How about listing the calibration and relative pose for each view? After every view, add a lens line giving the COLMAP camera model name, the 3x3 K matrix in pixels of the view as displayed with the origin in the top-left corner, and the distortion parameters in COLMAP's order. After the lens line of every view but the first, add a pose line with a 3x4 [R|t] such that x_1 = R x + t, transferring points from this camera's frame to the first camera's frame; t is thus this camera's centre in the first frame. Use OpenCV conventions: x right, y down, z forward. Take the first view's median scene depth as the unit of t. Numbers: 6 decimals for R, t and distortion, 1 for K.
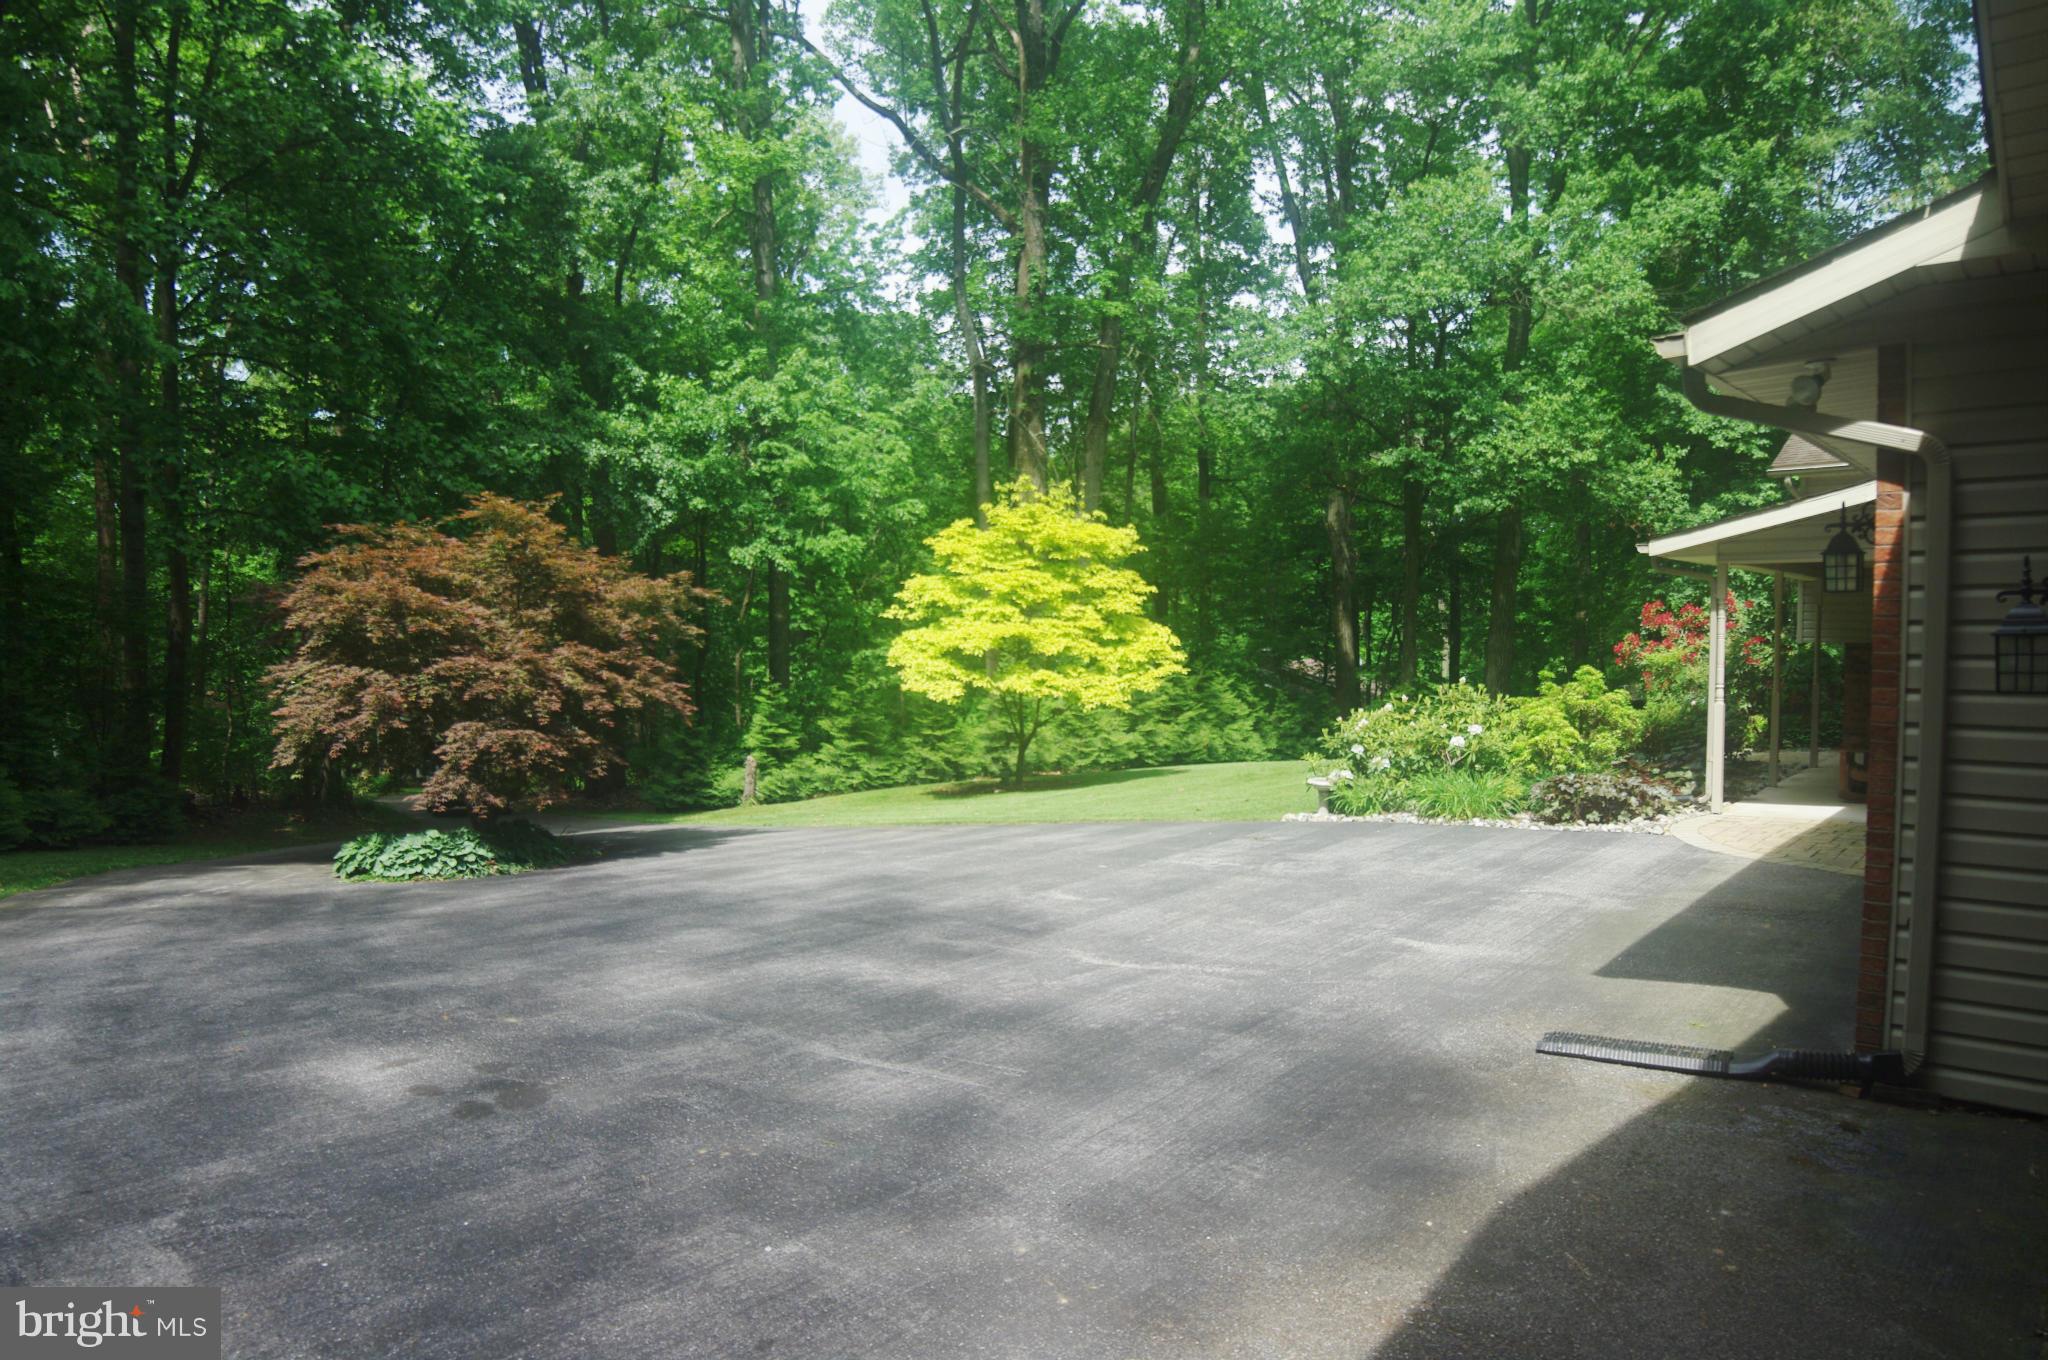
lens RADIAL K [[1270.8, 0, 1025.1], [0, 1270.8, 697.9], [0, 0, 1]] dist [-0.111374, 0.038922]
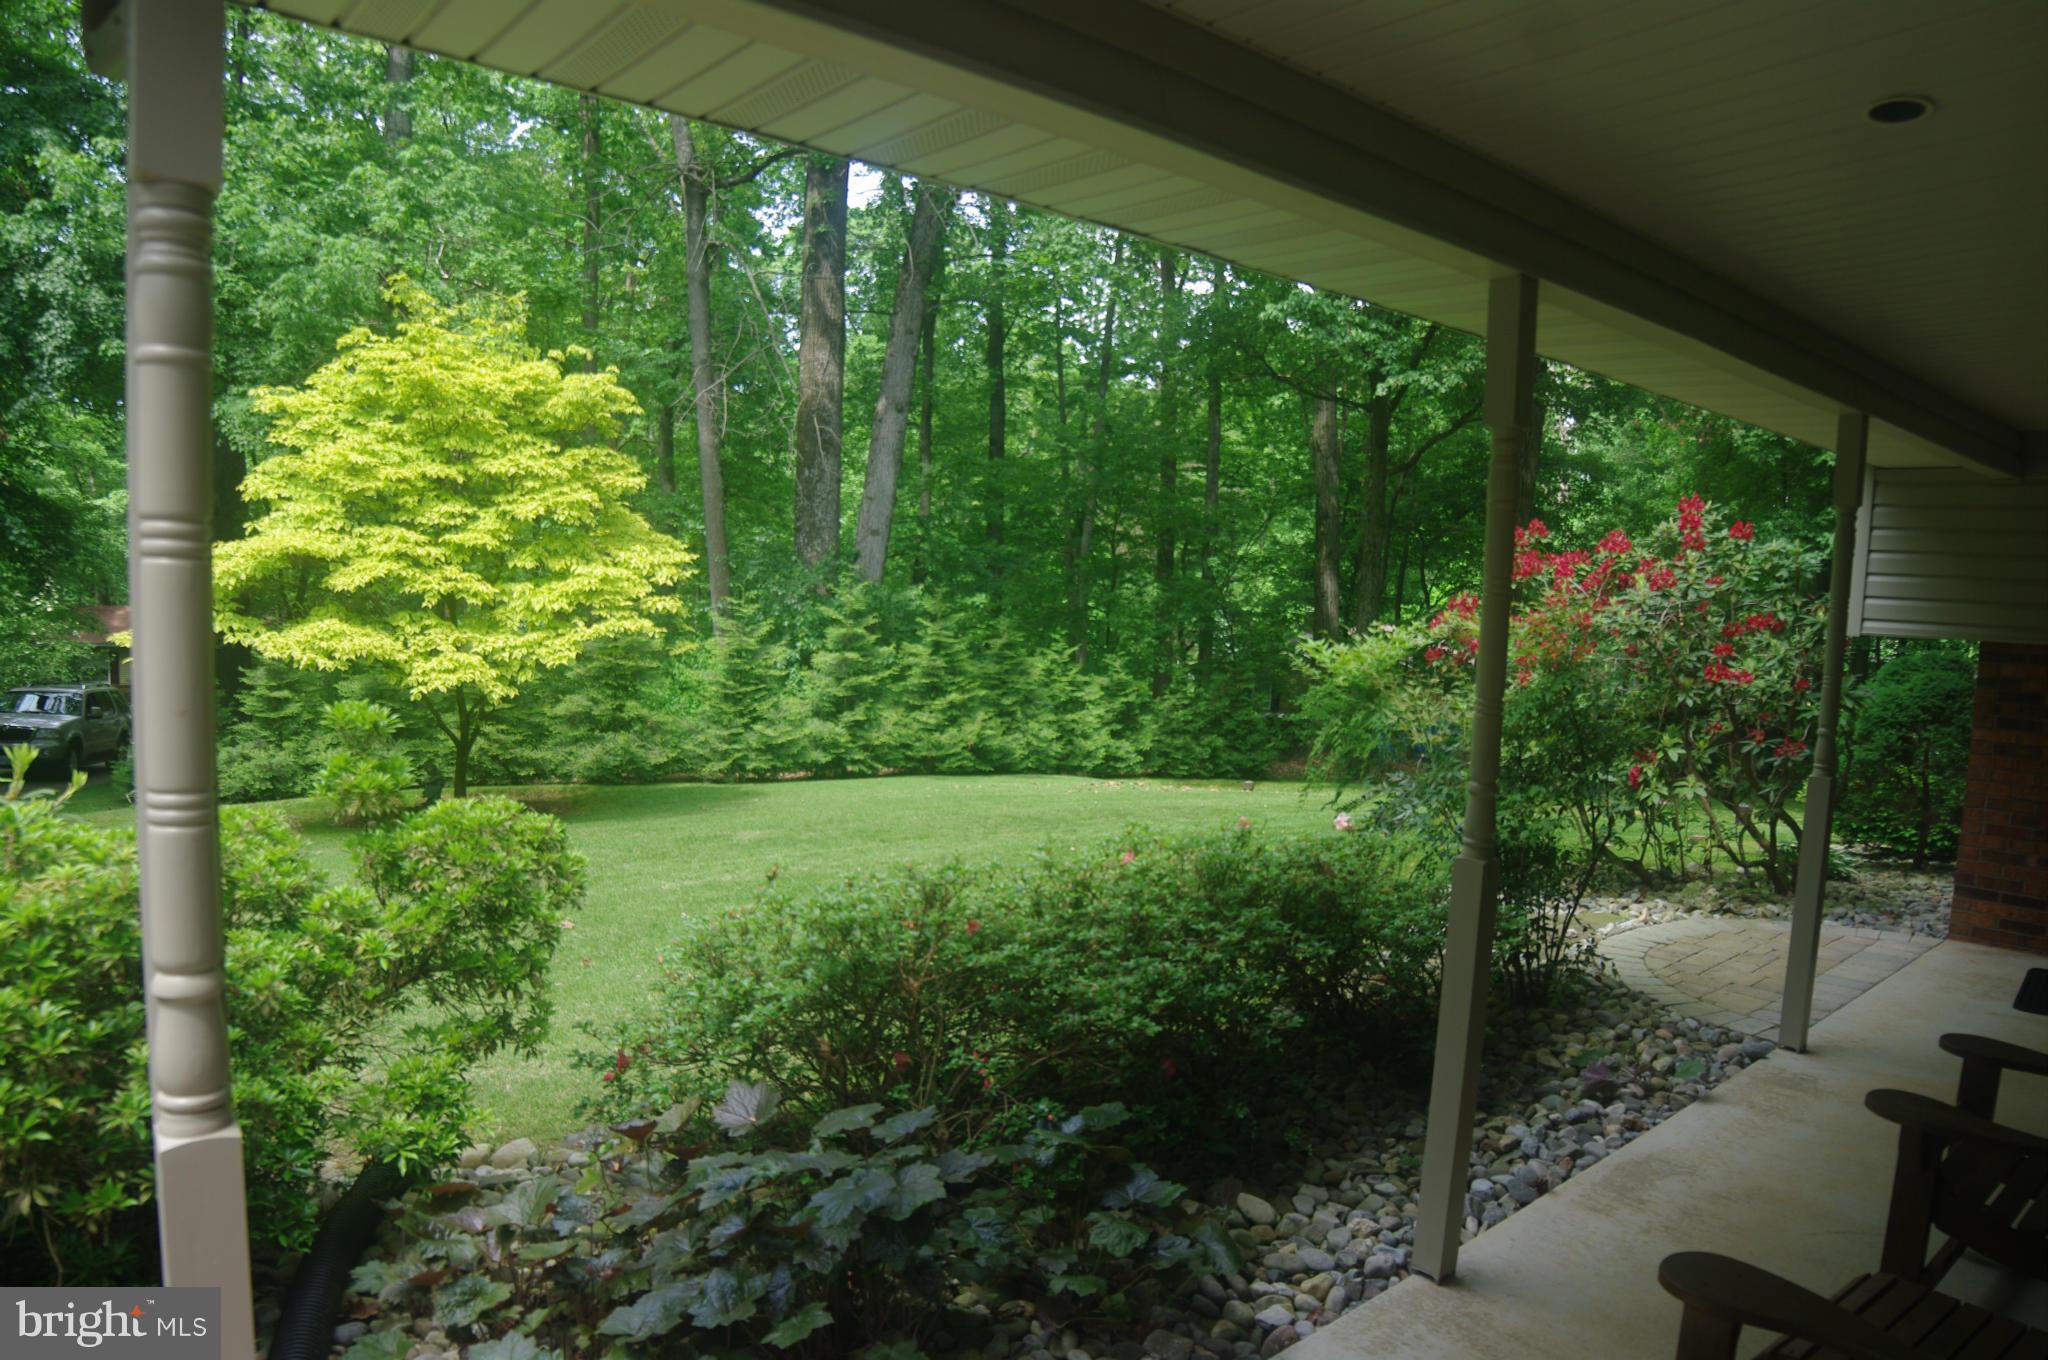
lens RADIAL K [[1270.8, 0, 1025.1], [0, 1270.8, 697.9], [0, 0, 1]] dist [-0.111374, 0.038922]
pose [[0.987484, 0.052634, -0.148676, 0.370676], [-0.047227, 0.998096, 0.039667, -0.020940], [0.150481, -0.032149, 0.988090, 0.488862]]
